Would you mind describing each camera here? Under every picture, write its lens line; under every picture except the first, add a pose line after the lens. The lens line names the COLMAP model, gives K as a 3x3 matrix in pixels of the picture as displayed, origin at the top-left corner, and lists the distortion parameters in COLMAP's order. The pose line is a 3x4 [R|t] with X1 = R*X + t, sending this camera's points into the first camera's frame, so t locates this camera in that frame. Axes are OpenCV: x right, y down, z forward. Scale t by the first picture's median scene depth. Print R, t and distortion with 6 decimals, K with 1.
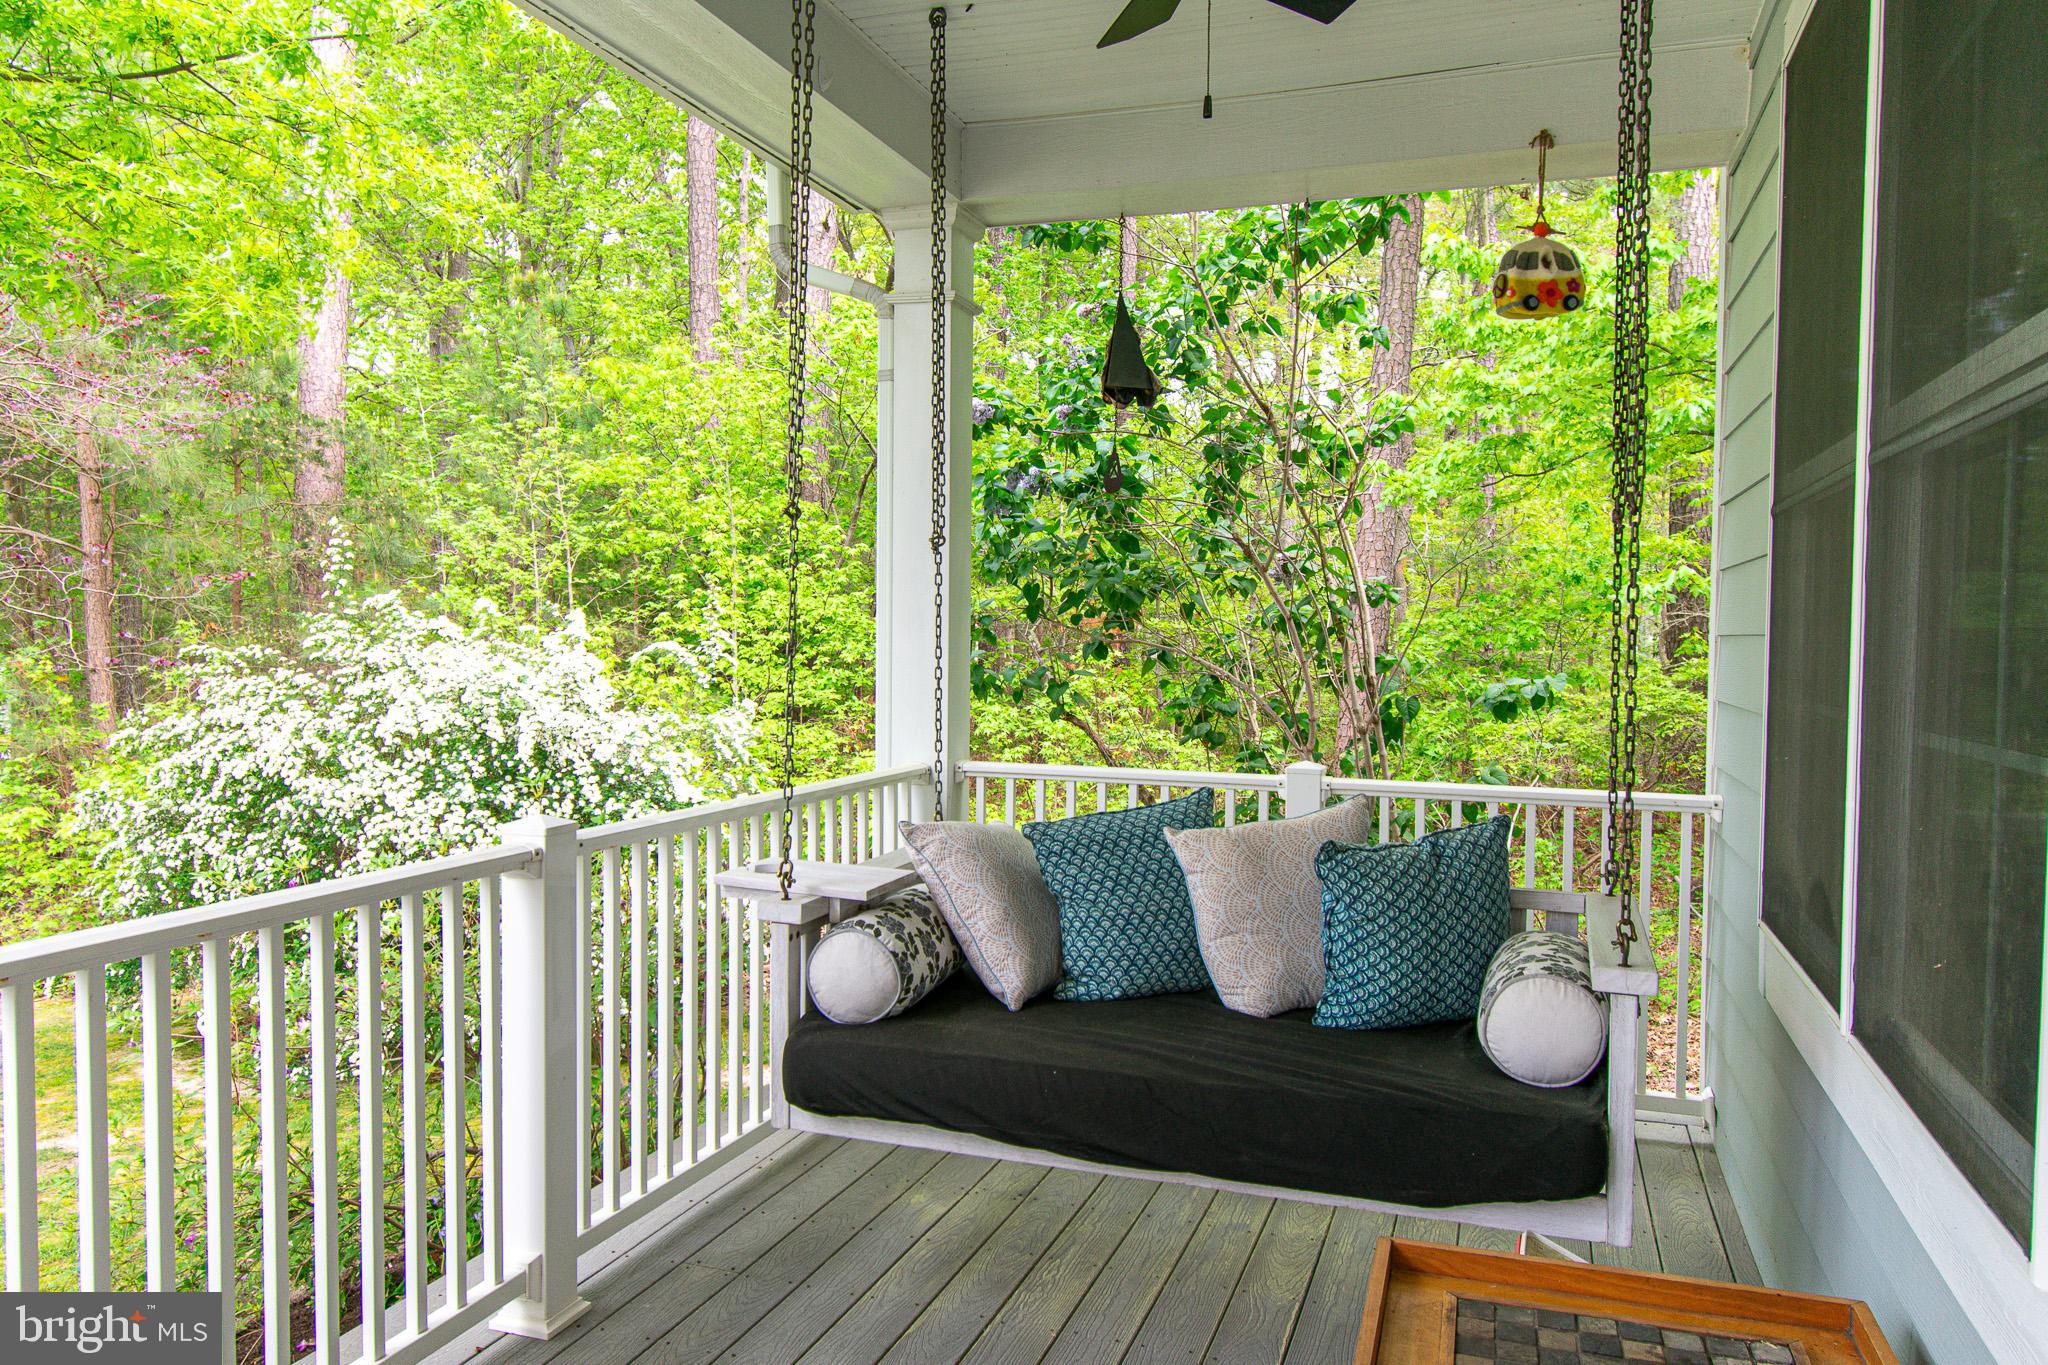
lens RADIAL K [[1453.2, 0, 1024.0], [0, 1453.2, 682.5], [0, 0, 1]] dist [0.006745, -0.000051]
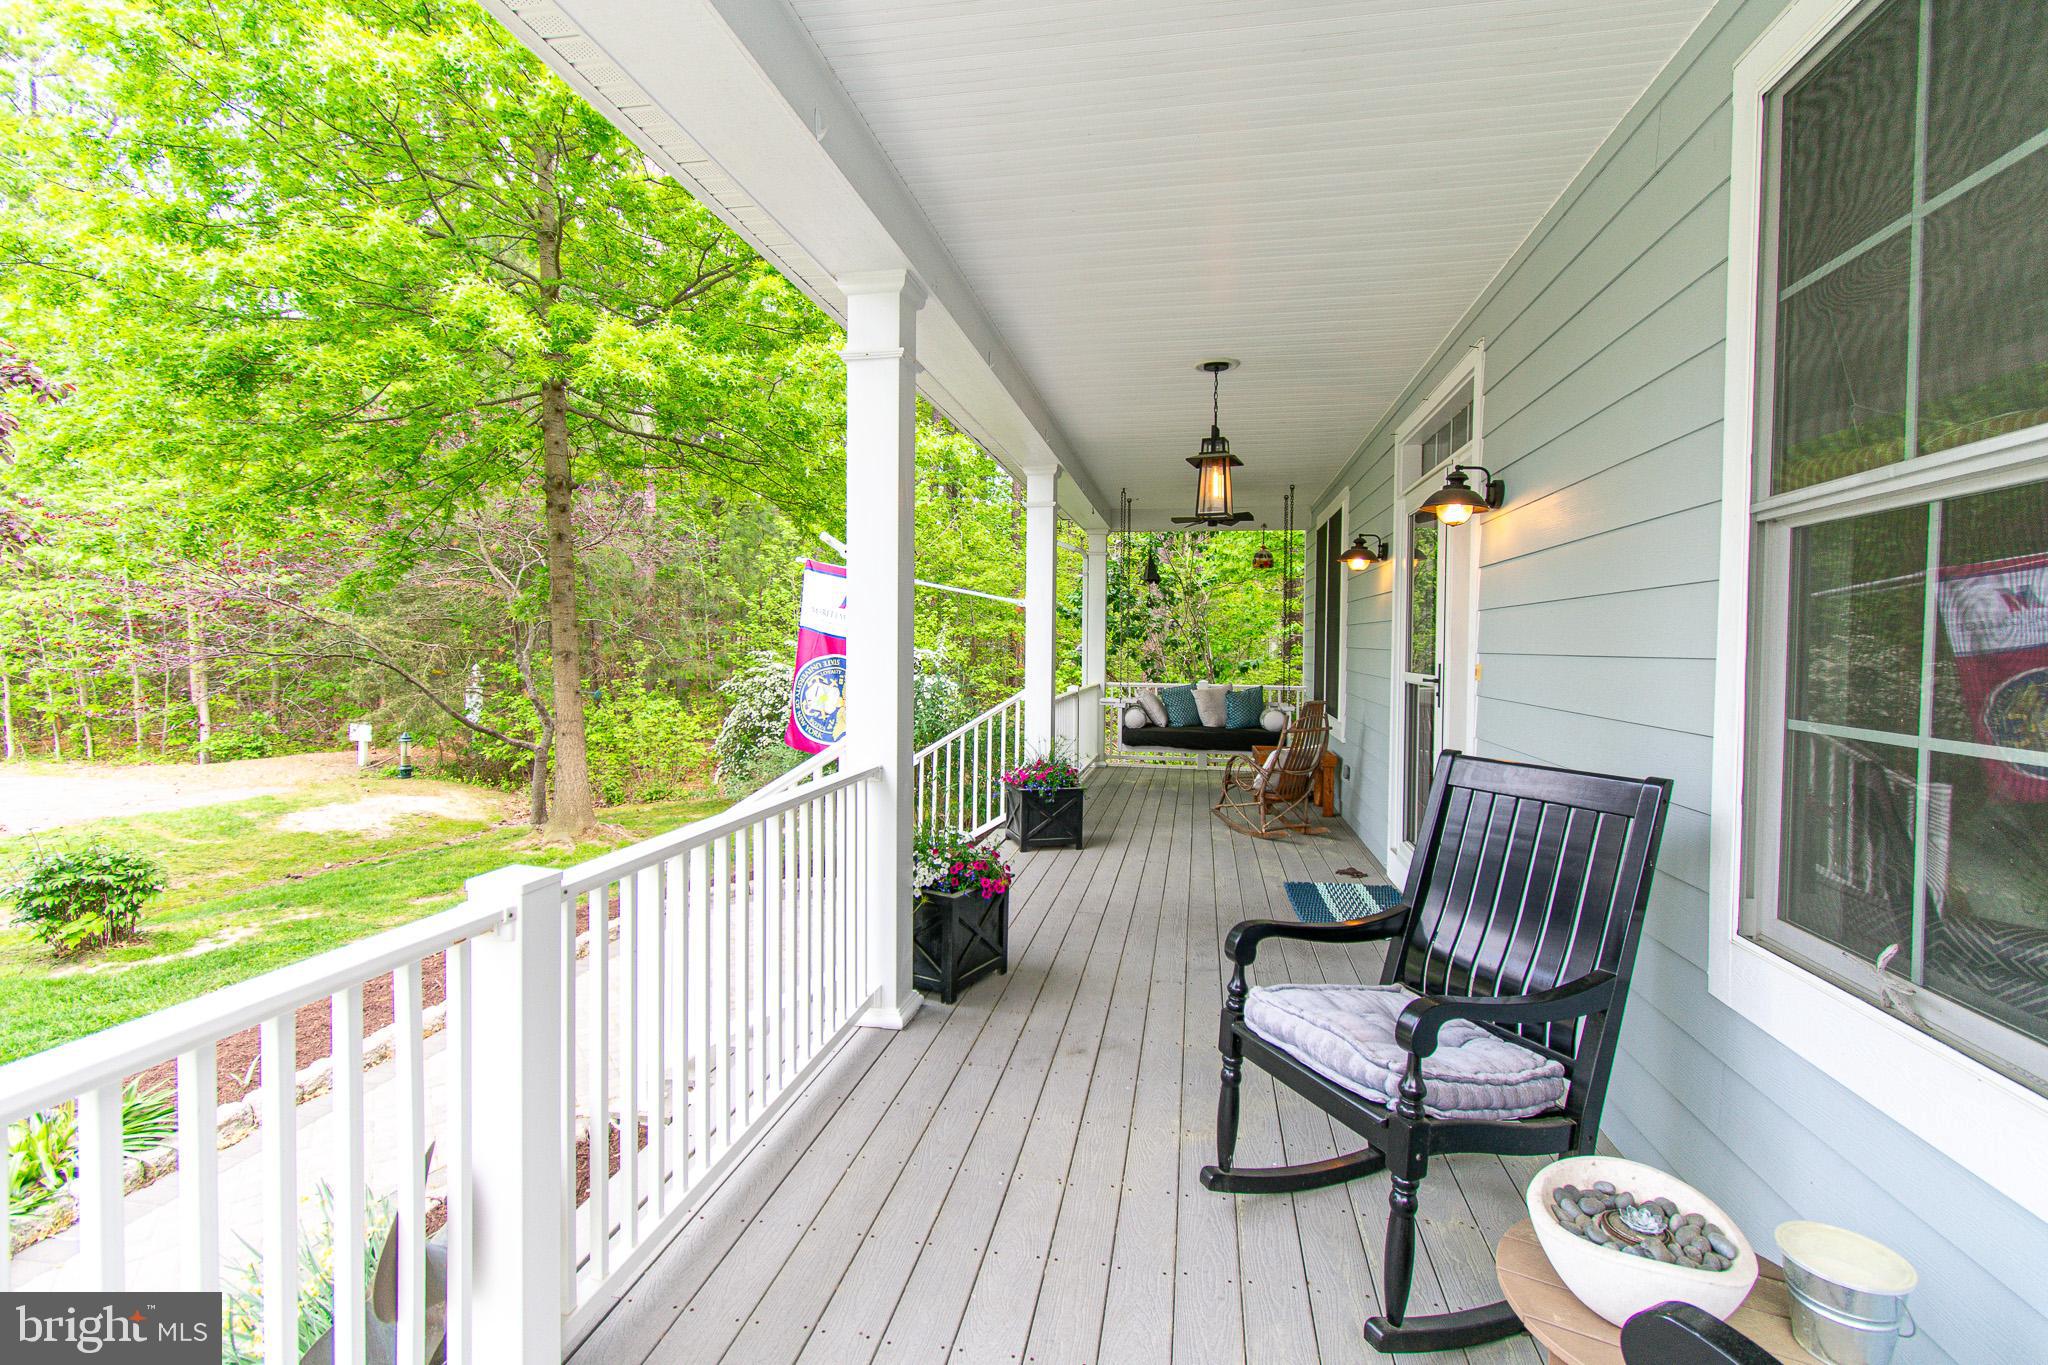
lens RADIAL K [[959.9, 0, 1032.5], [0, 959.9, 682.4], [0, 0, 1]] dist [-0.000605, -0.000236]
pose [[0.986483, -0.008952, 0.163617, -0.729197], [0.007919, 0.999944, 0.006959, 0.043111], [-0.163670, -0.005570, 0.986499, -1.554285]]
